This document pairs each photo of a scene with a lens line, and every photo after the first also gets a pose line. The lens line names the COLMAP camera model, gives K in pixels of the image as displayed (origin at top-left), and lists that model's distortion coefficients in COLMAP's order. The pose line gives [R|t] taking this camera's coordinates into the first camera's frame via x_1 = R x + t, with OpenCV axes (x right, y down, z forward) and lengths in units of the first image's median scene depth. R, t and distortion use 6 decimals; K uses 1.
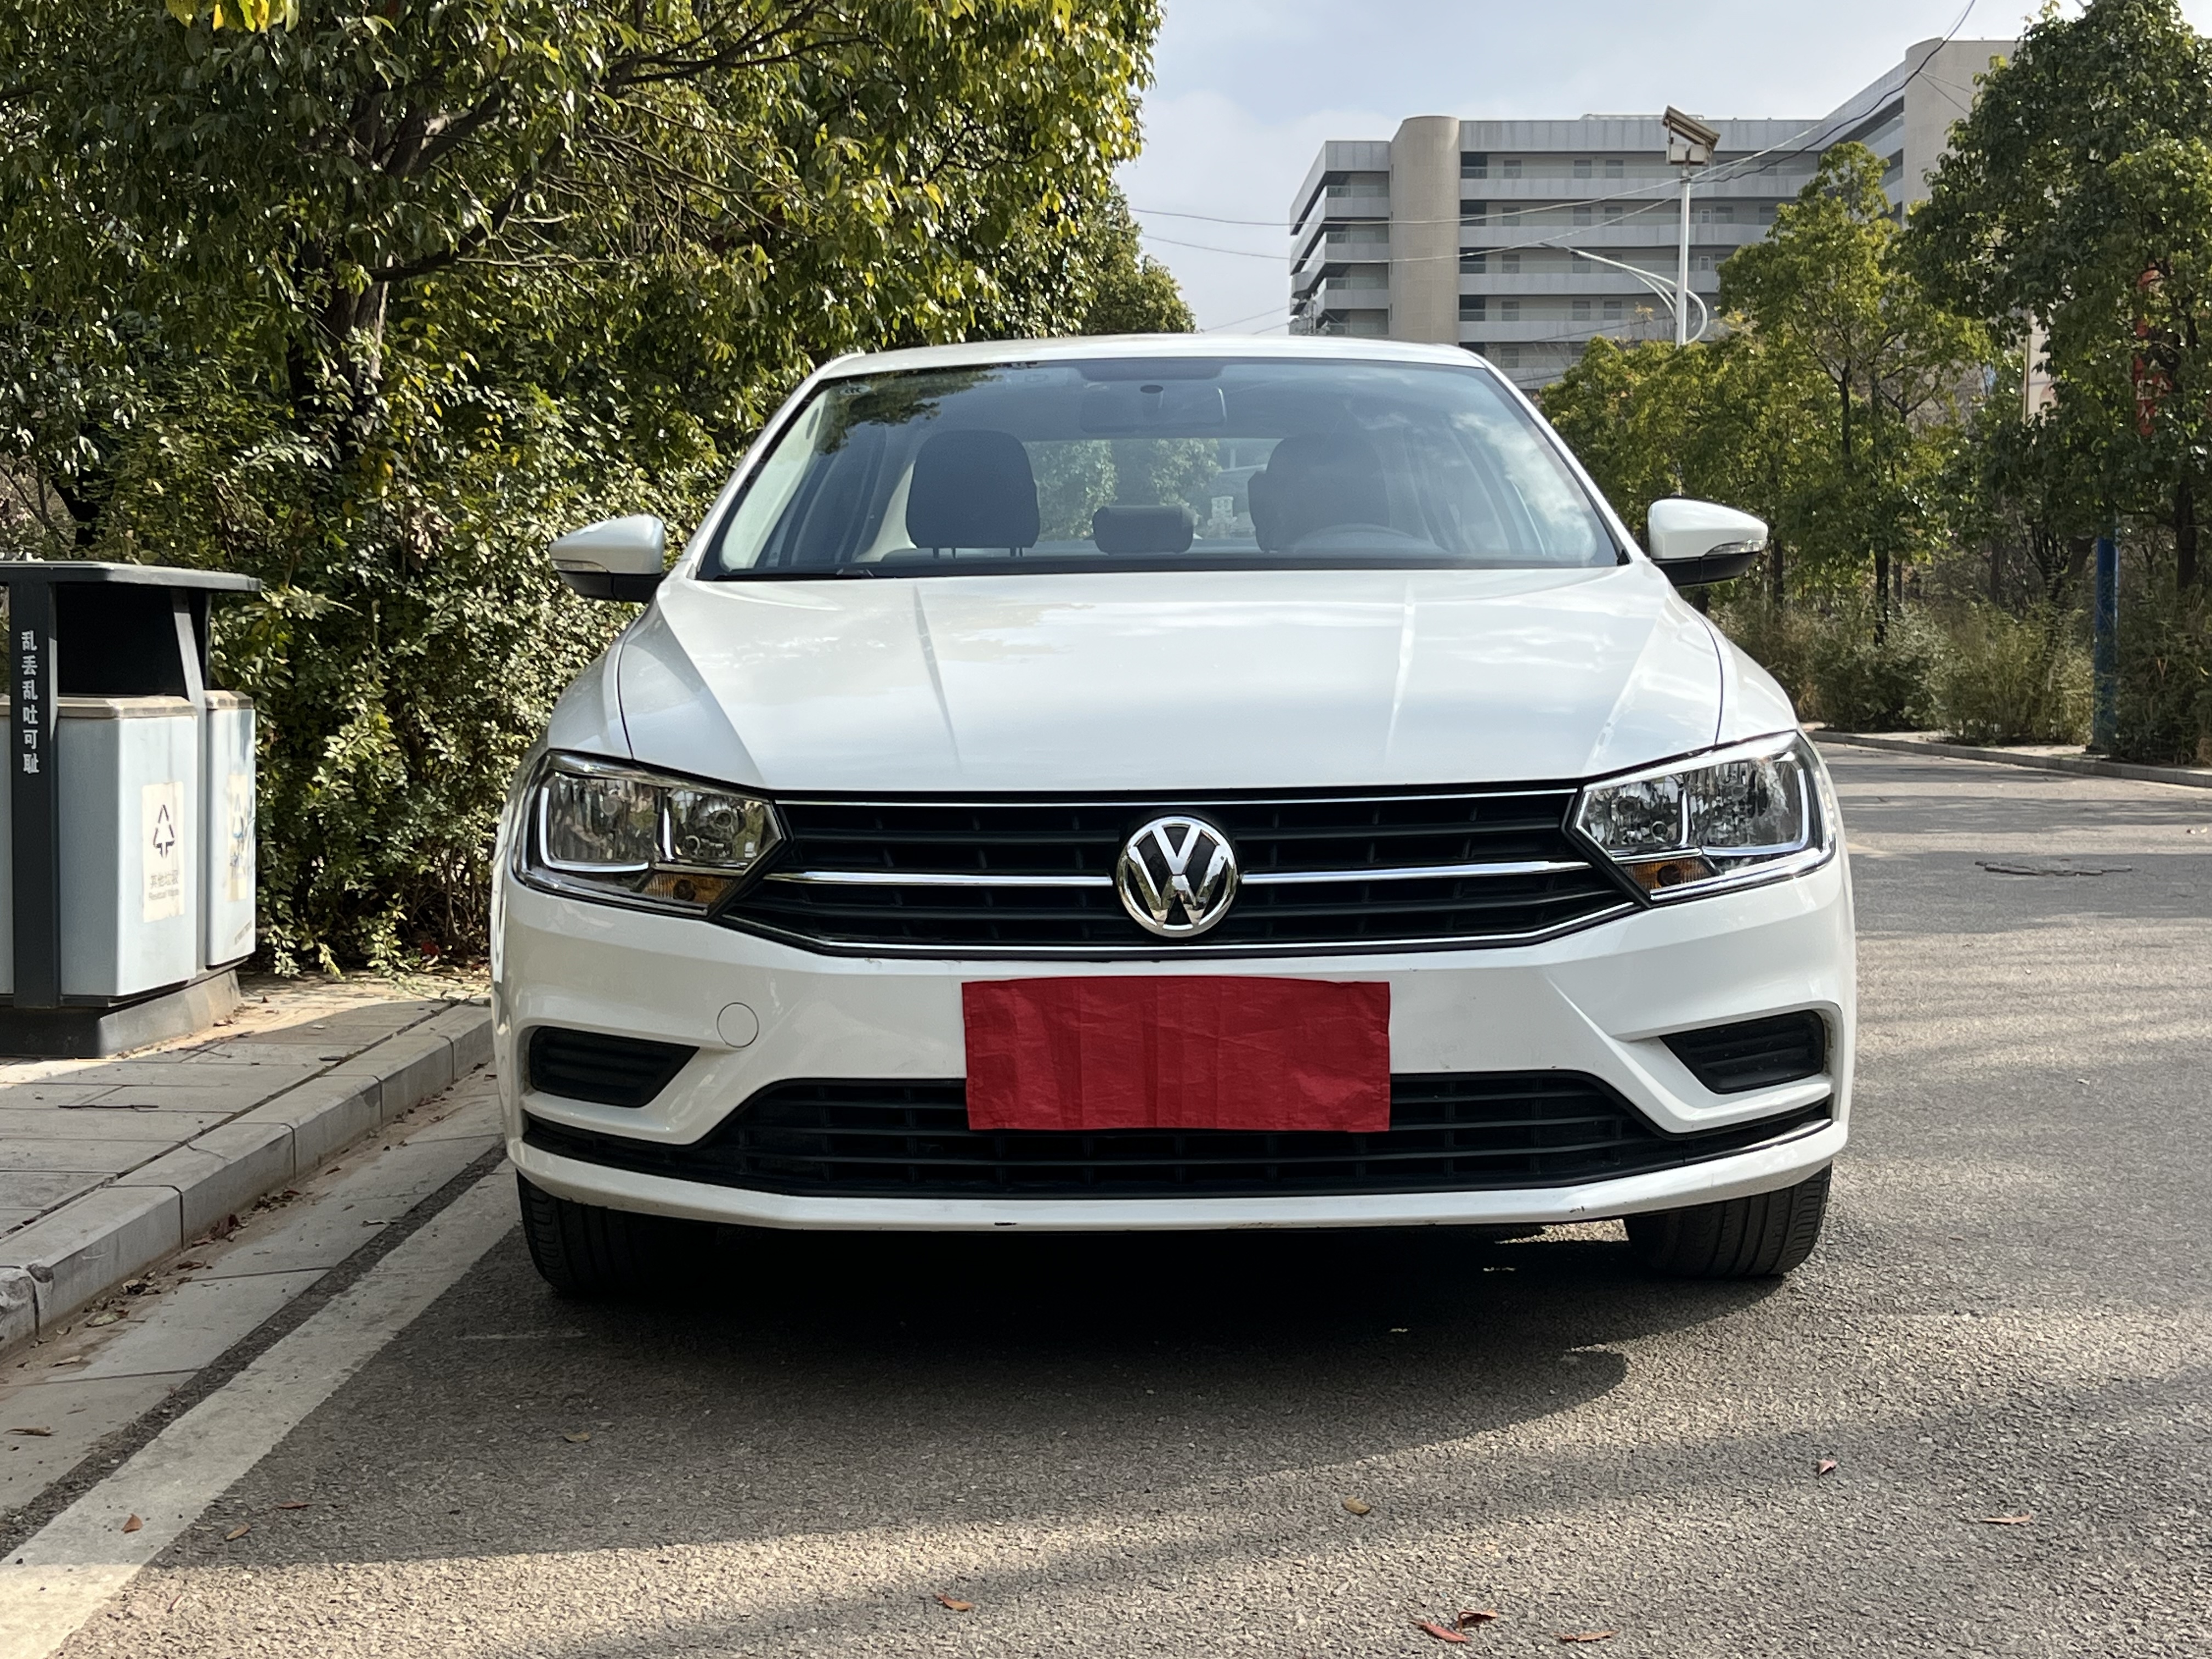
lens RADIAL K [[2999.1, 0, 1102.9], [0, 2999.1, 834.3], [0, 0, 1]] dist [-0.005363, 0.000000]
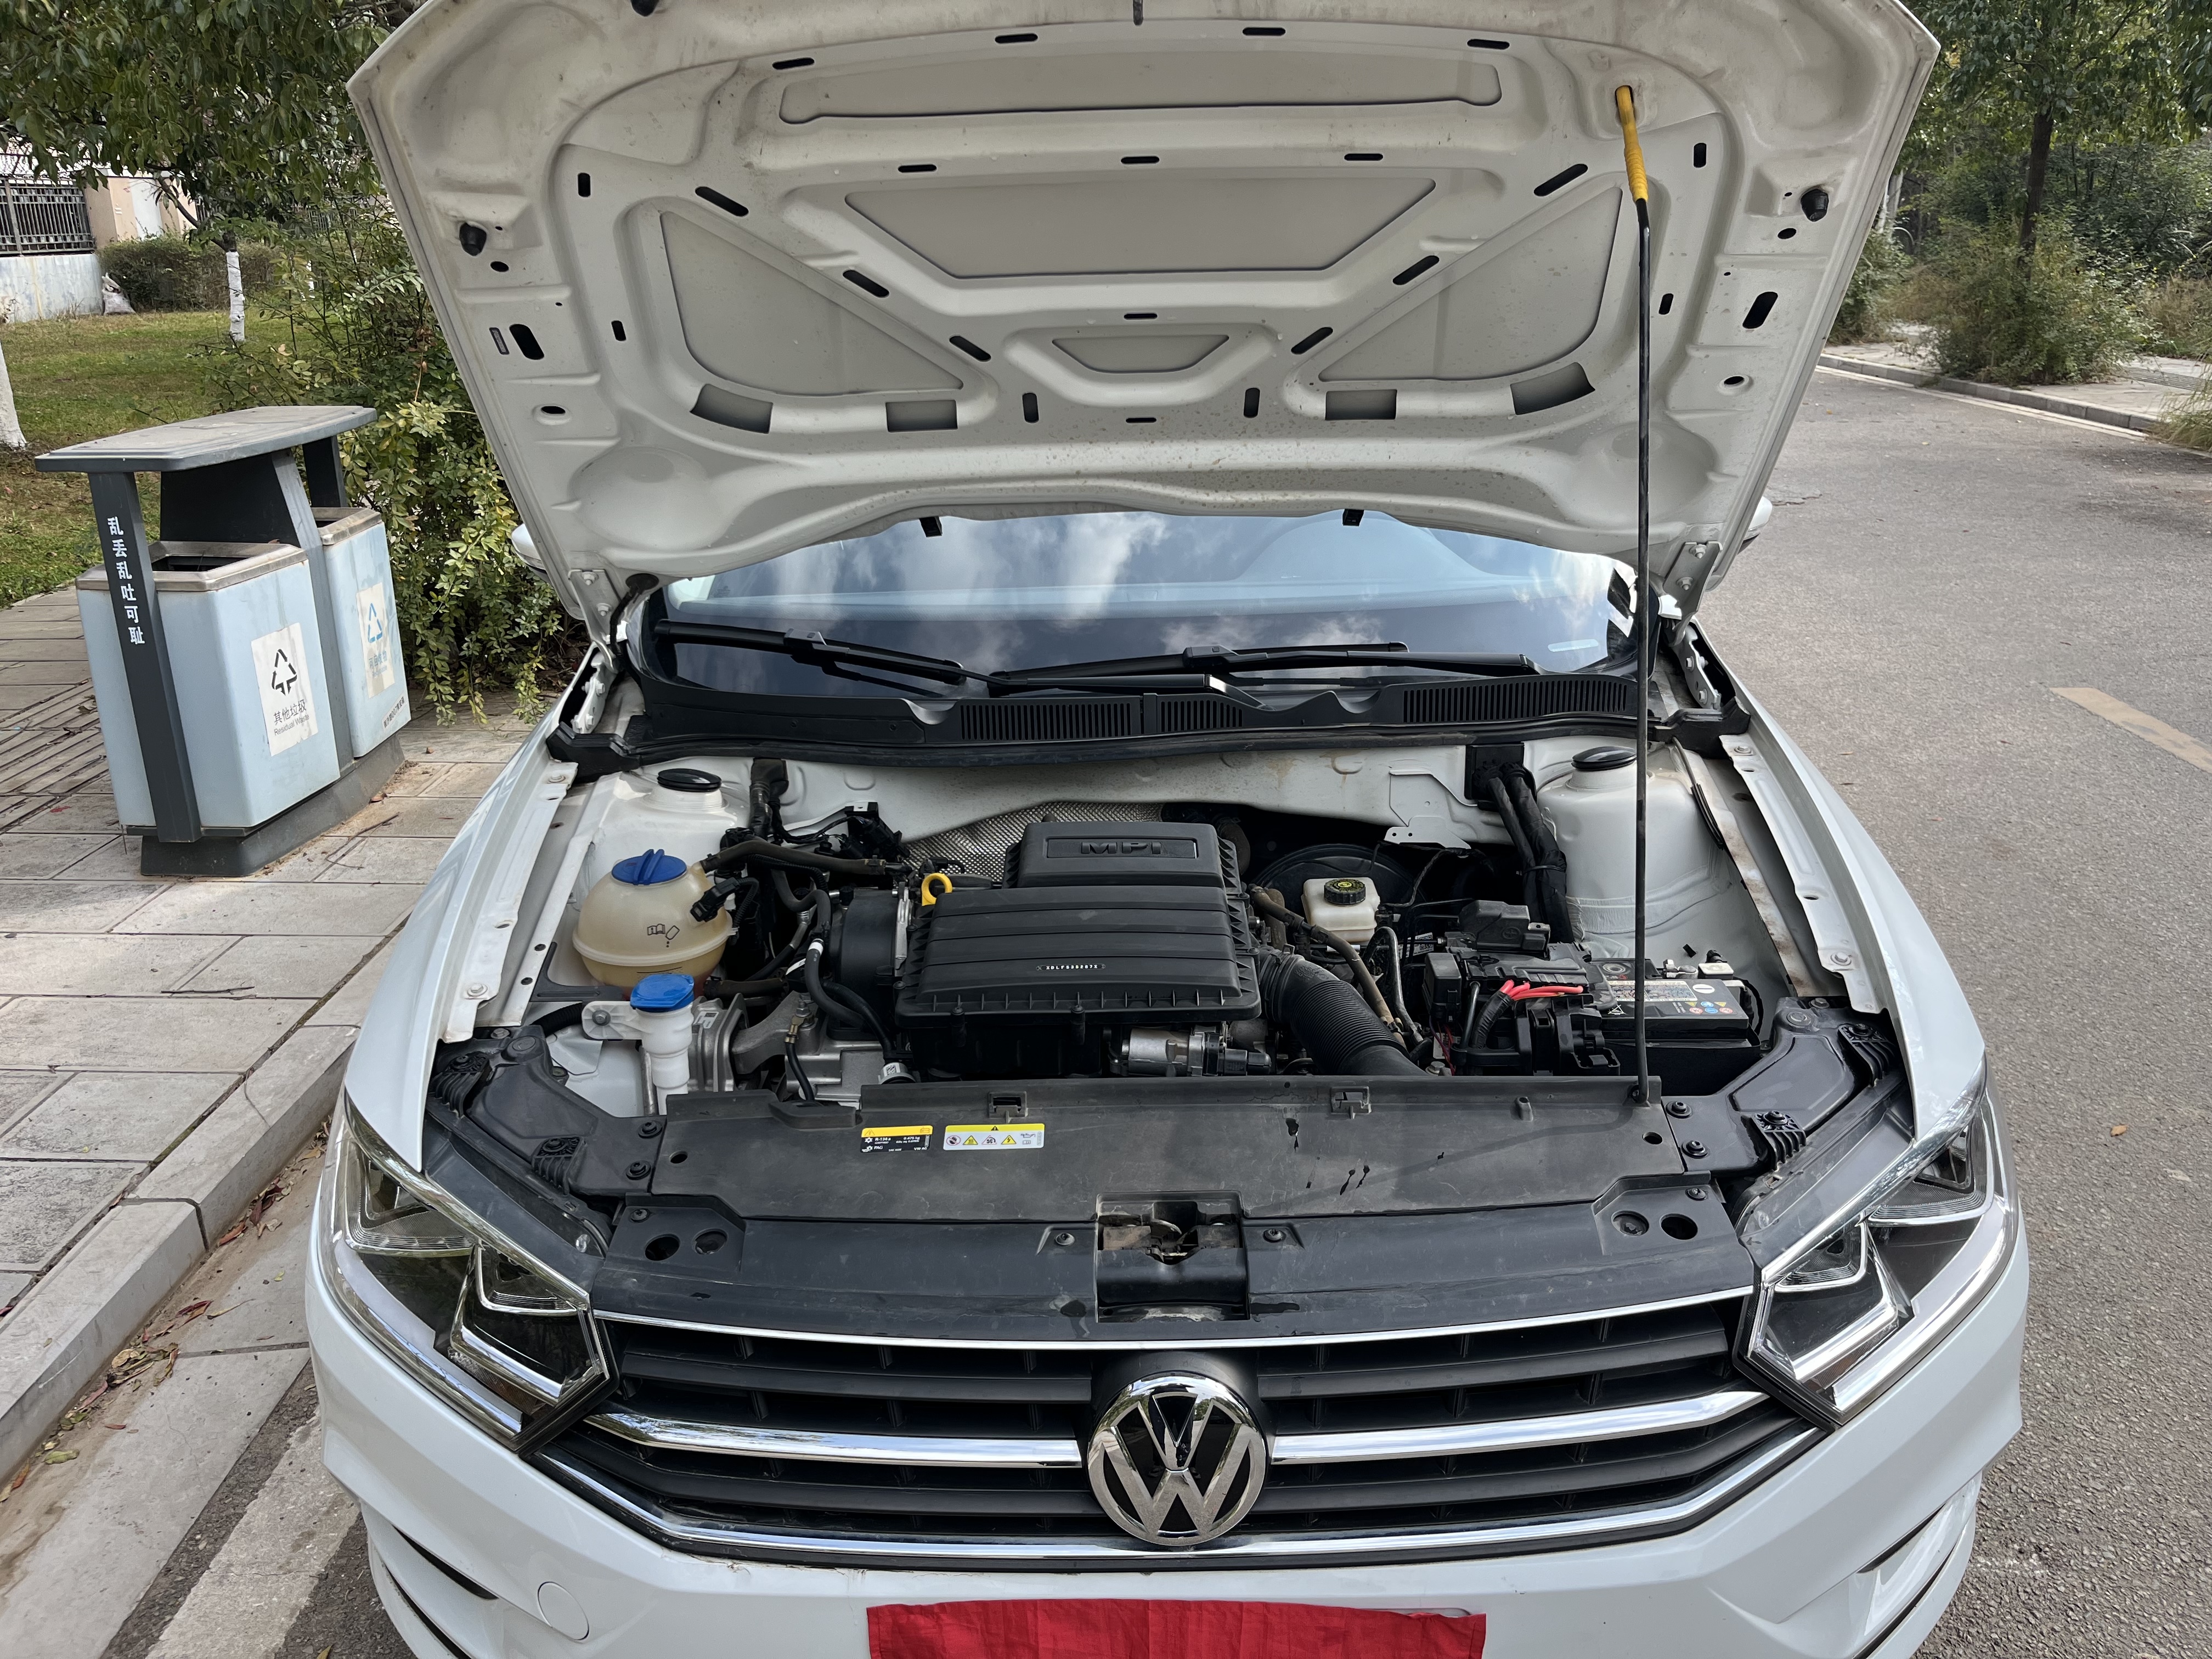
lens RADIAL K [[1733.6, 0, 1121.2], [0, 1733.6, 829.7], [0, 0, 1]] dist [0.023390, -0.050015]
pose [[0.999955, -0.009433, 0.000806, 0.013000], [0.008859, 0.962329, 0.271744, -0.231929], [-0.003339, -0.271725, 0.962369, 0.656039]]
